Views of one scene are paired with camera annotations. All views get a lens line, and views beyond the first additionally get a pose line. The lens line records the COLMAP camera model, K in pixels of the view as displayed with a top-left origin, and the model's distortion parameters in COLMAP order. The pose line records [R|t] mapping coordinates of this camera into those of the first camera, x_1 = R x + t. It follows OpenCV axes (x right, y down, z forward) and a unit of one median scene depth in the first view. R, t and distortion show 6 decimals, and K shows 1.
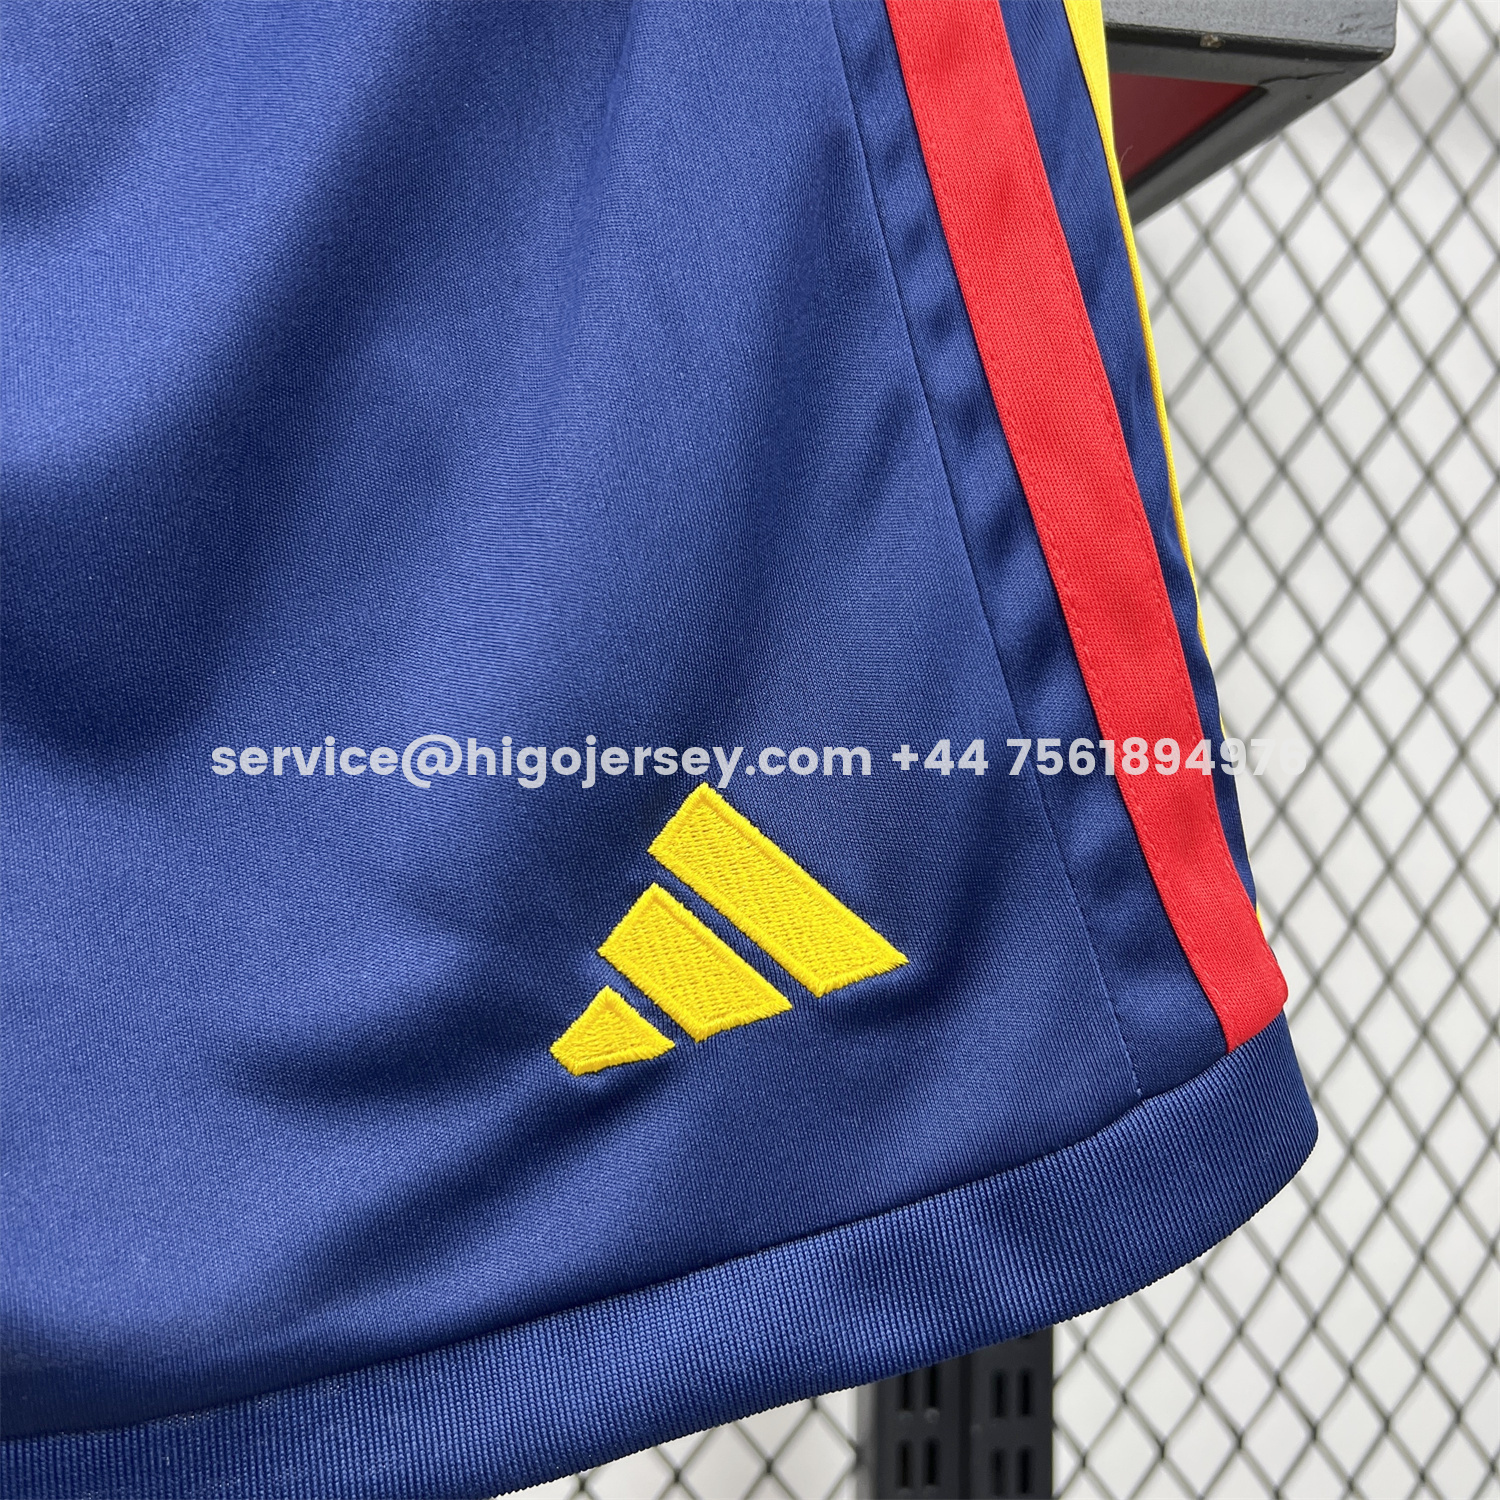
lens RADIAL K [[1484.5, 0, 760.1], [0, 1484.5, 751.0], [0, 0, 1]] dist [0.003156, 0.000000]
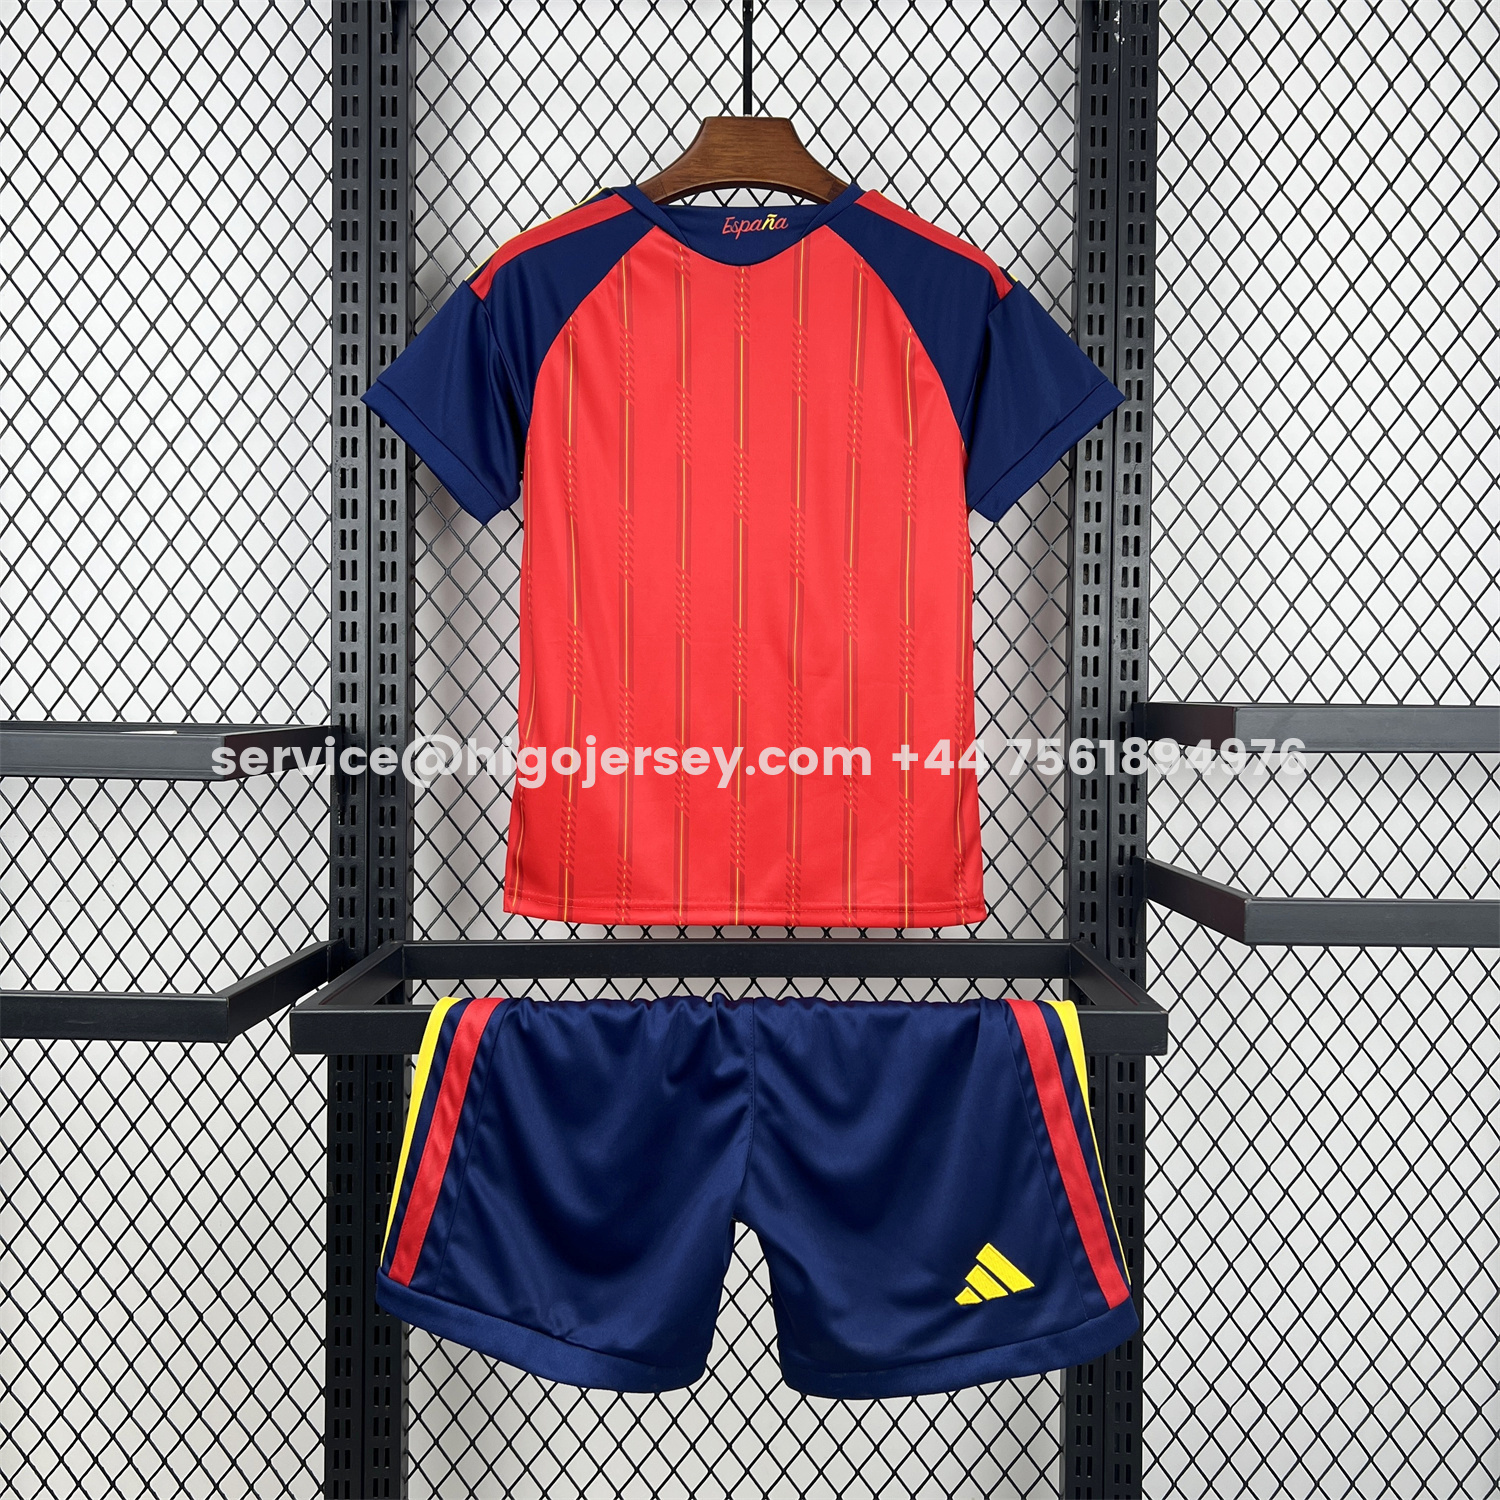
lens RADIAL K [[1484.5, 0, 741.6], [0, 1484.5, 750.6], [0, 0, 1]] dist [0.003156, 0.000000]
pose [[0.974891, 0.001309, -0.222680, 0.230831], [0.006597, 0.999374, 0.034757, -1.619301], [0.222586, -0.035353, 0.974272, -3.485892]]
